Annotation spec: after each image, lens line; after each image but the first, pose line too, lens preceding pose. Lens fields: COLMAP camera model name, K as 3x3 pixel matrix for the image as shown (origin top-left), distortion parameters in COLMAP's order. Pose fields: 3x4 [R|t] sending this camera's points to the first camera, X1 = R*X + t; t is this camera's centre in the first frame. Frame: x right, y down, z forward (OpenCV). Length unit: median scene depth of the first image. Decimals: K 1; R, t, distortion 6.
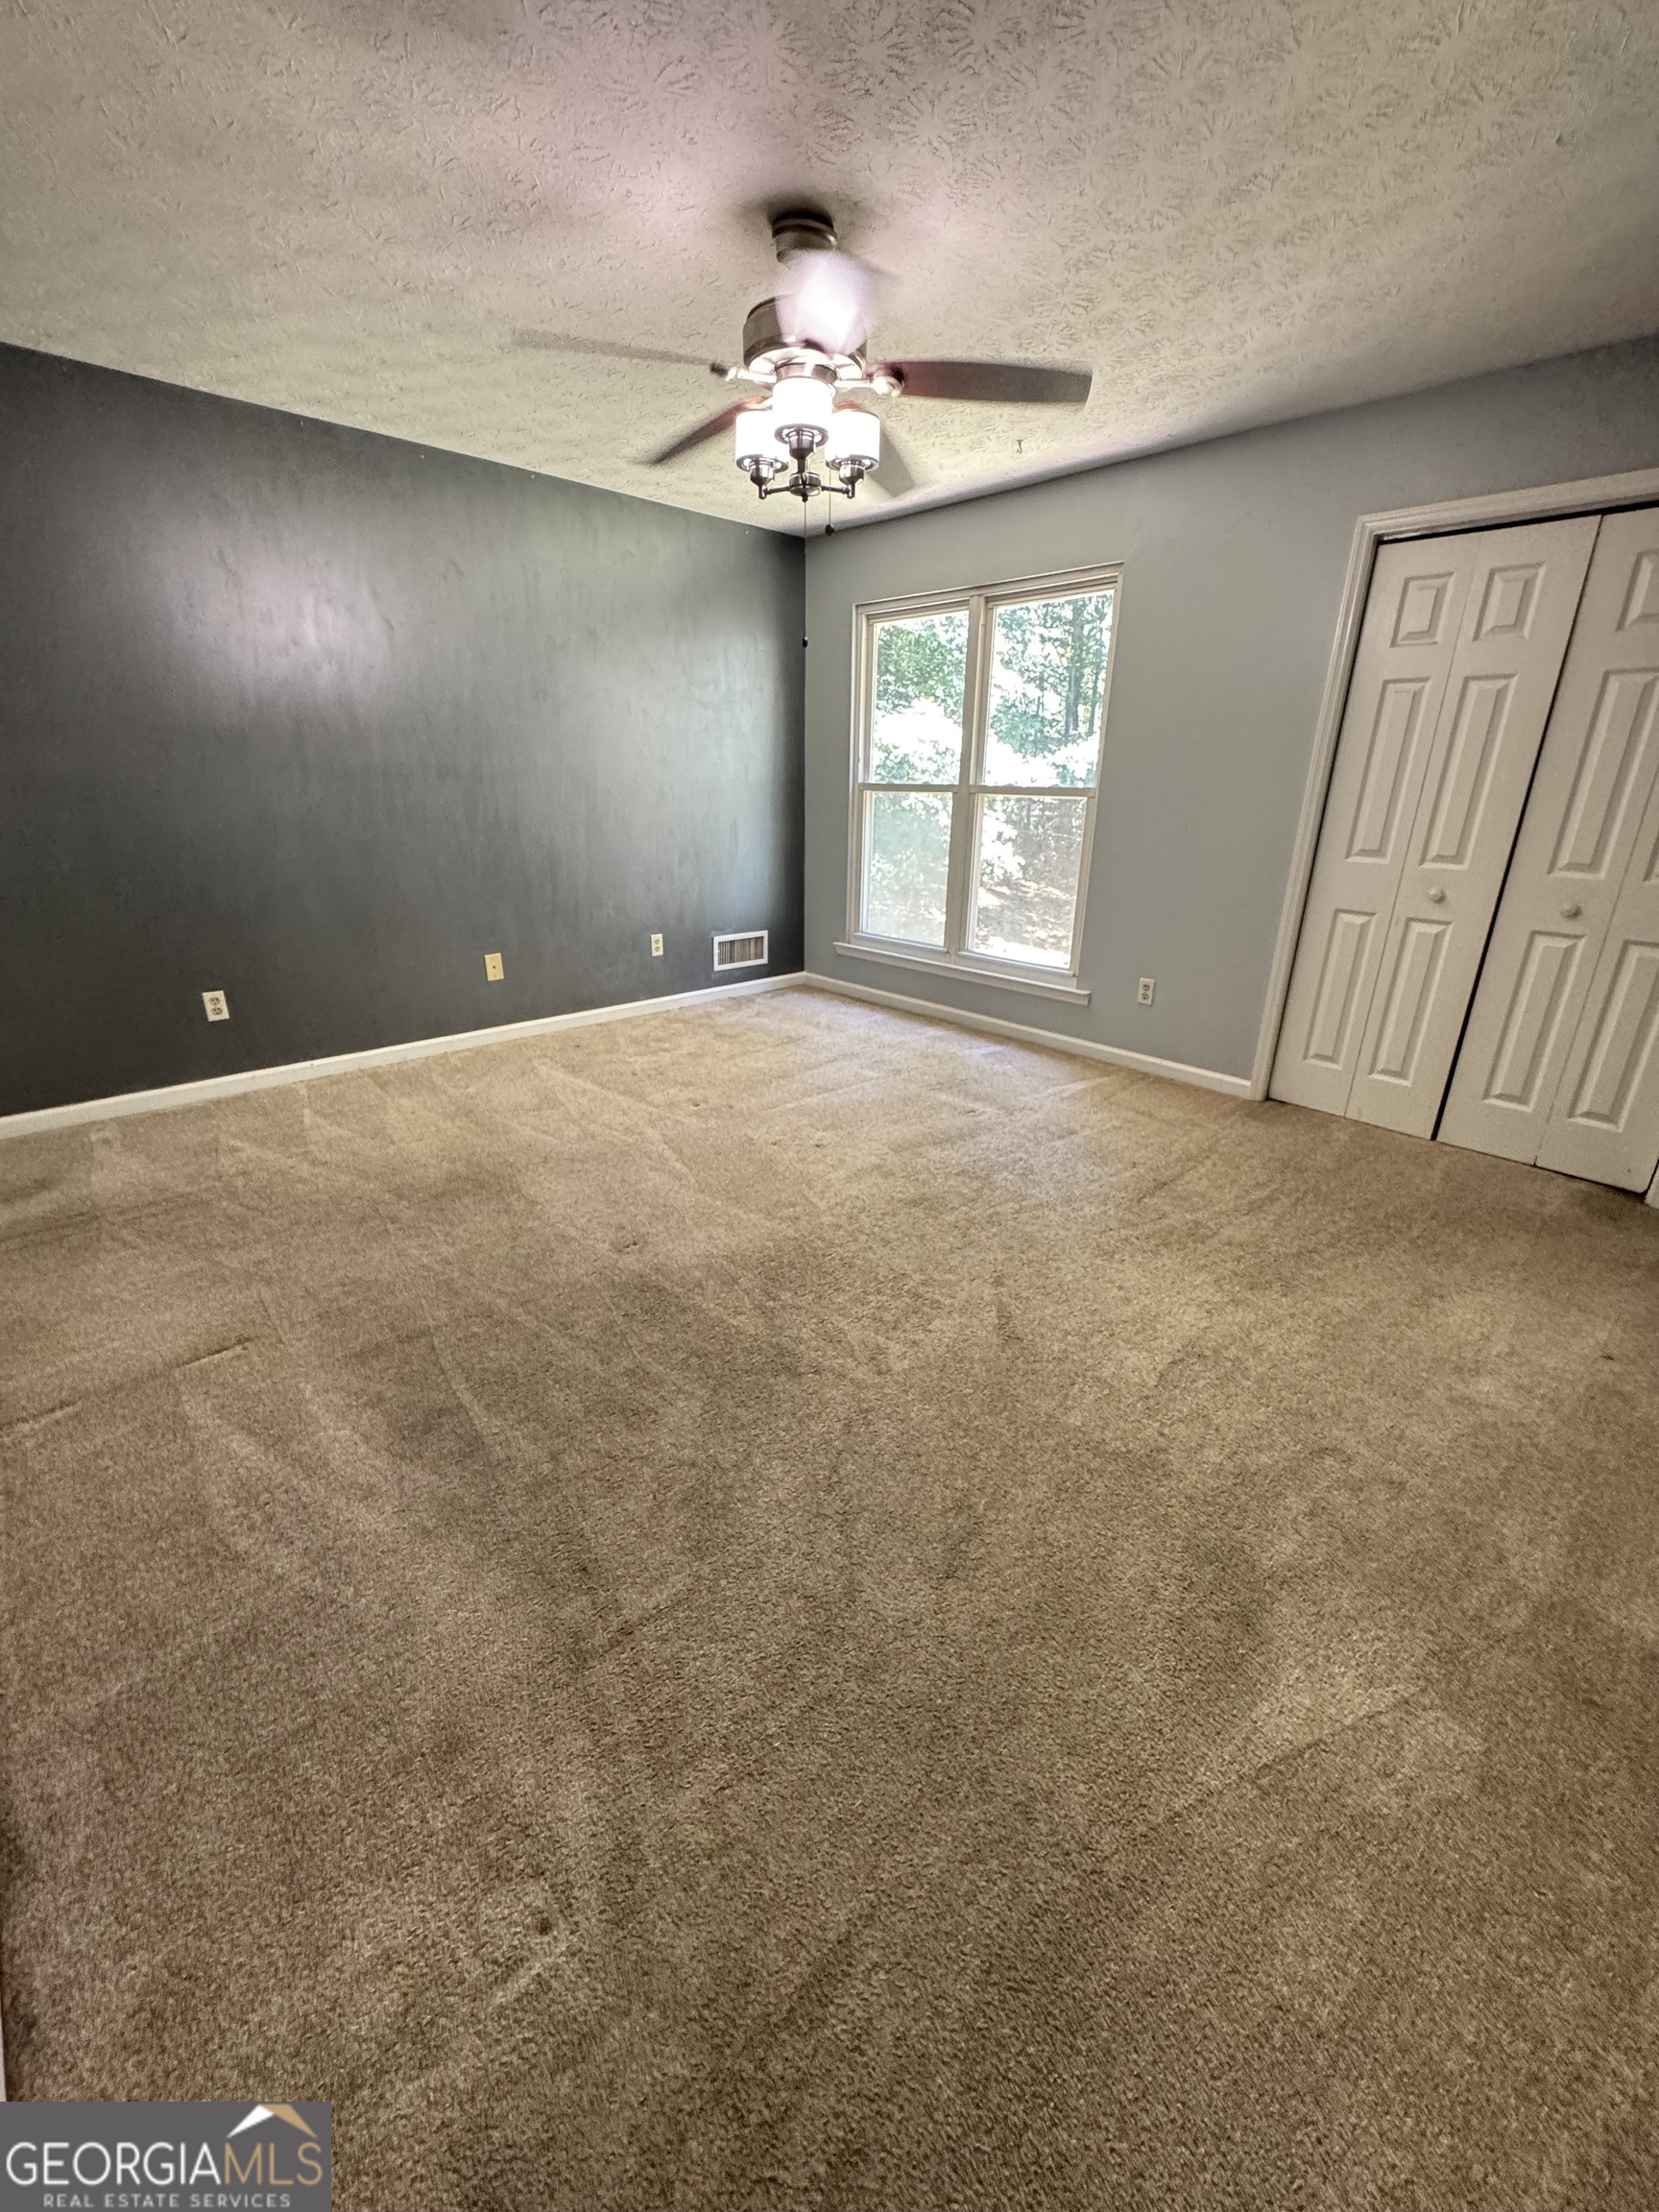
lens RADIAL K [[903.3, 0, 826.5], [0, 903.3, 1116.7], [0, 0, 1]] dist [-0.004198, -0.000725]
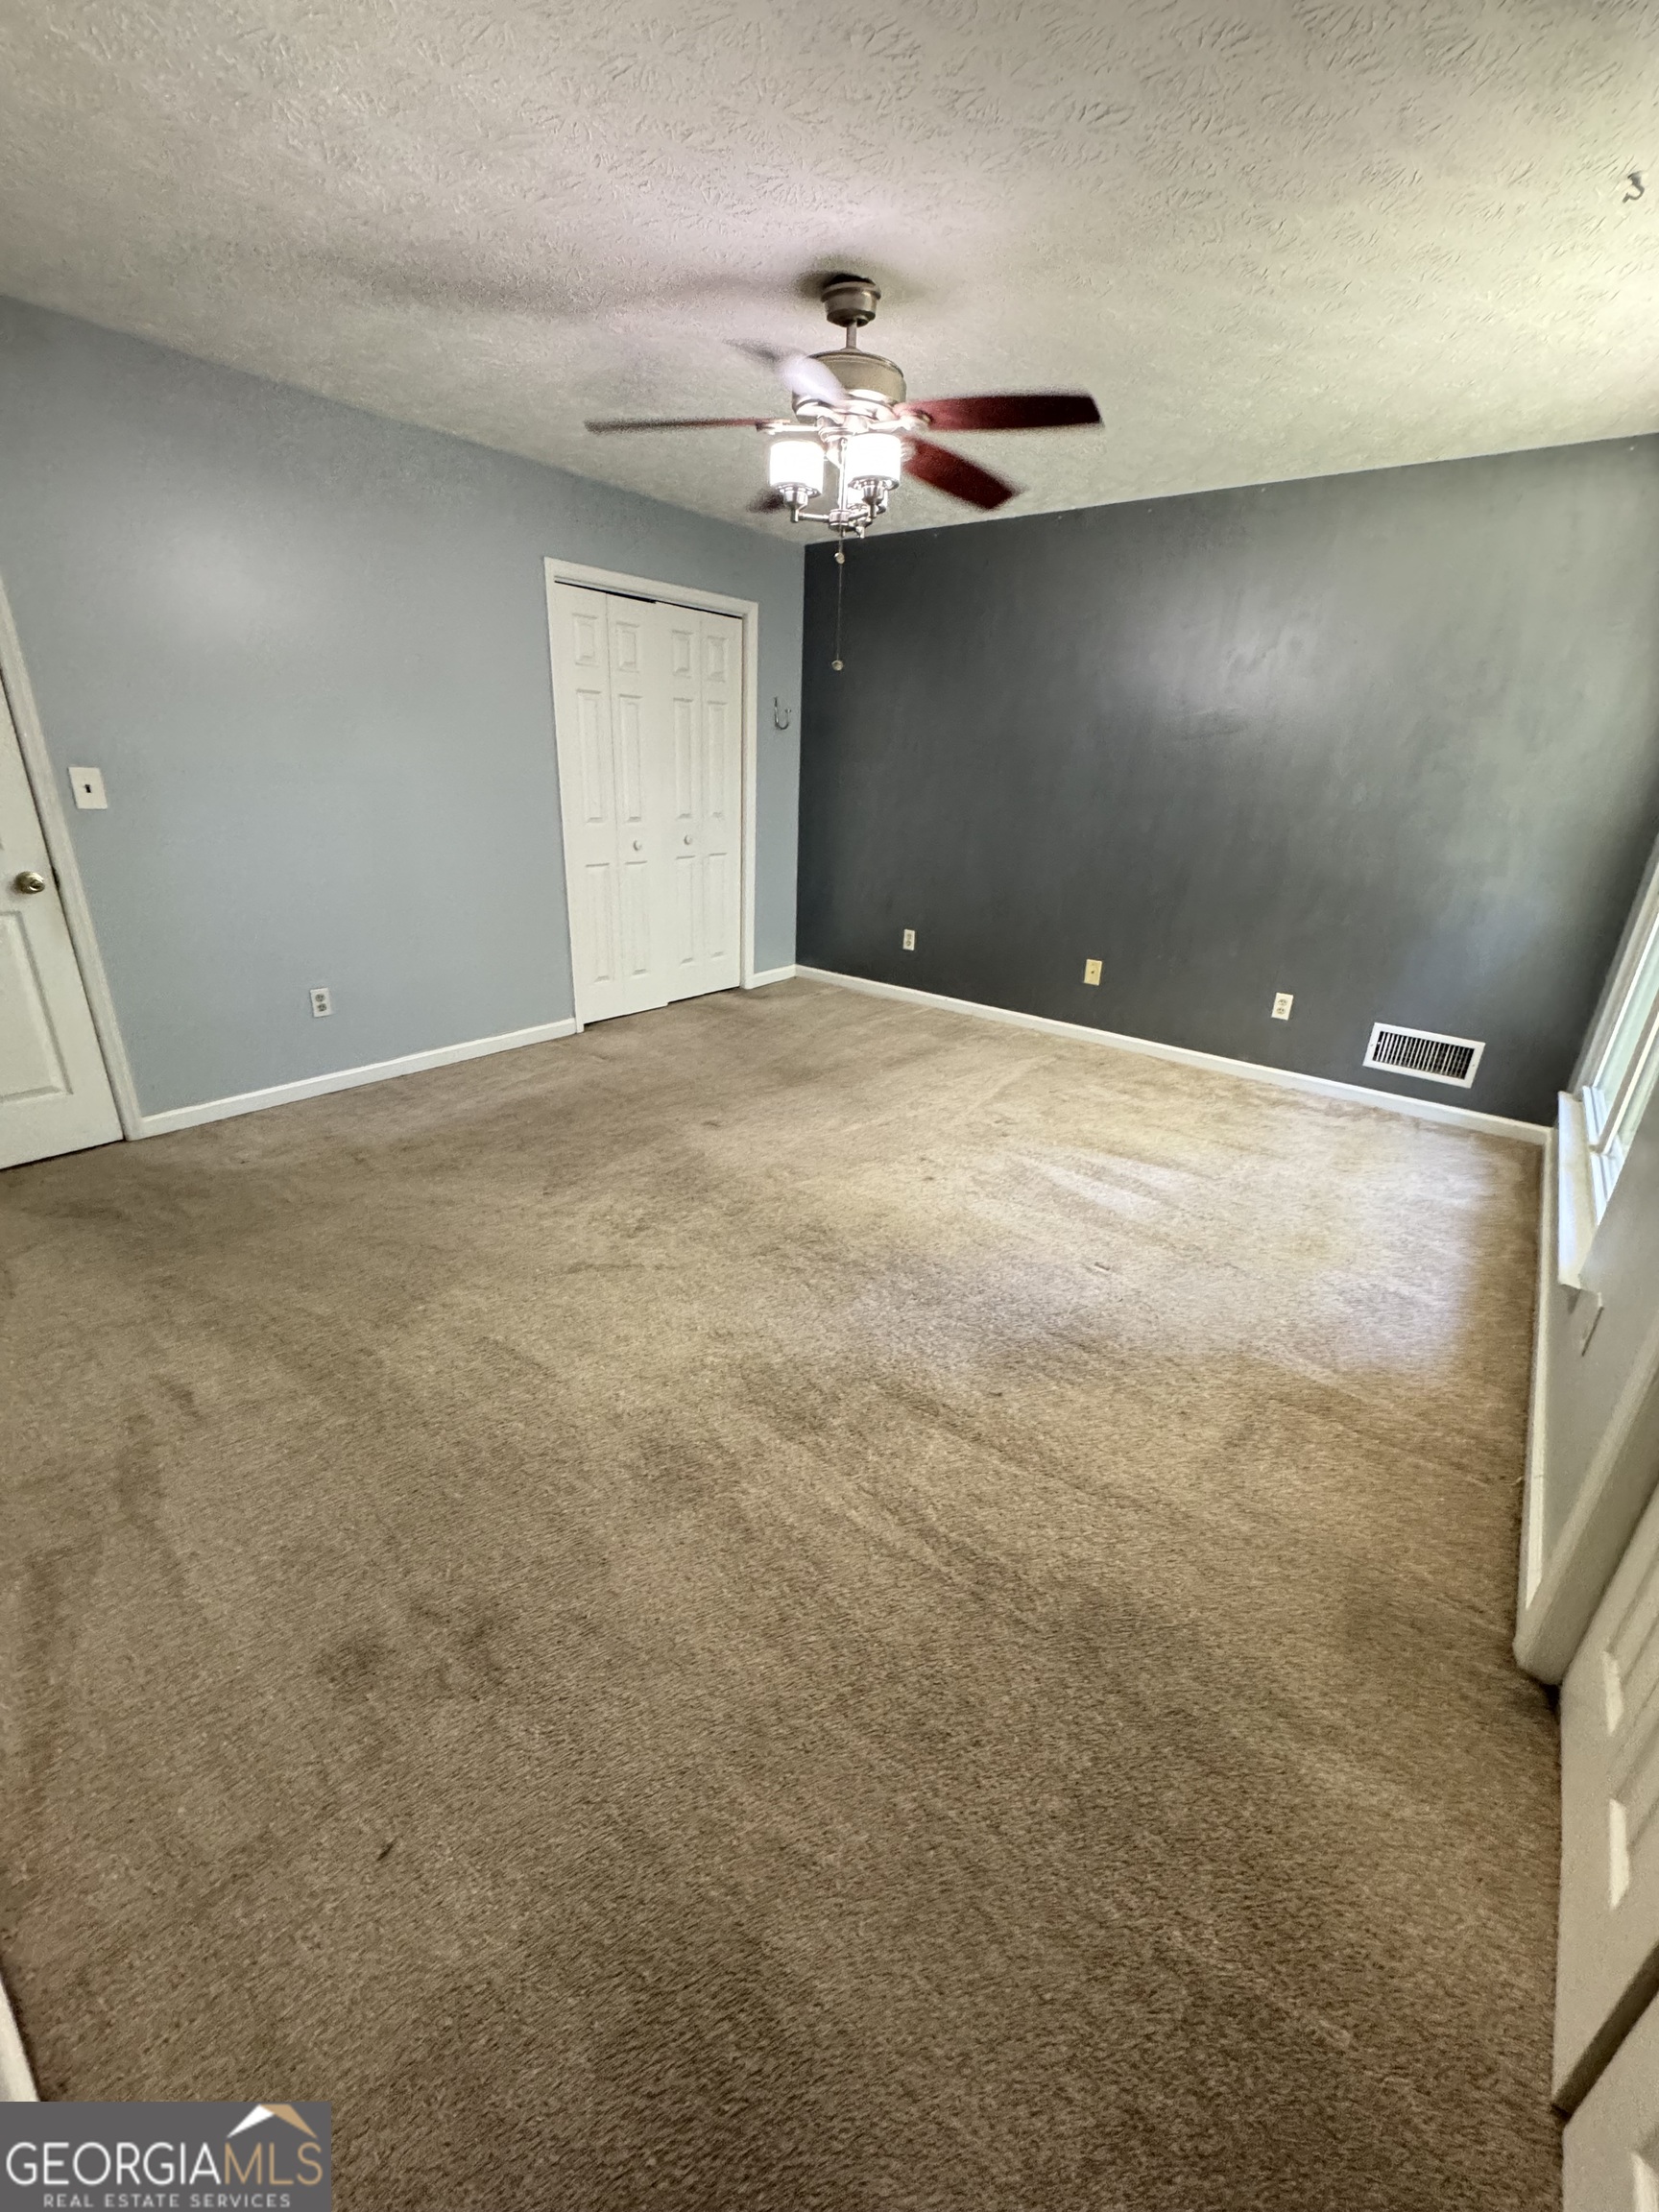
lens RADIAL K [[903.3, 0, 826.5], [0, 903.3, 1116.7], [0, 0, 1]] dist [-0.004198, -0.000725]
pose [[0.117507, 0.355213, -0.927370, 0.724662], [-0.388341, 0.875914, 0.286297, -0.220709], [0.913993, 0.326494, 0.240870, 0.560950]]
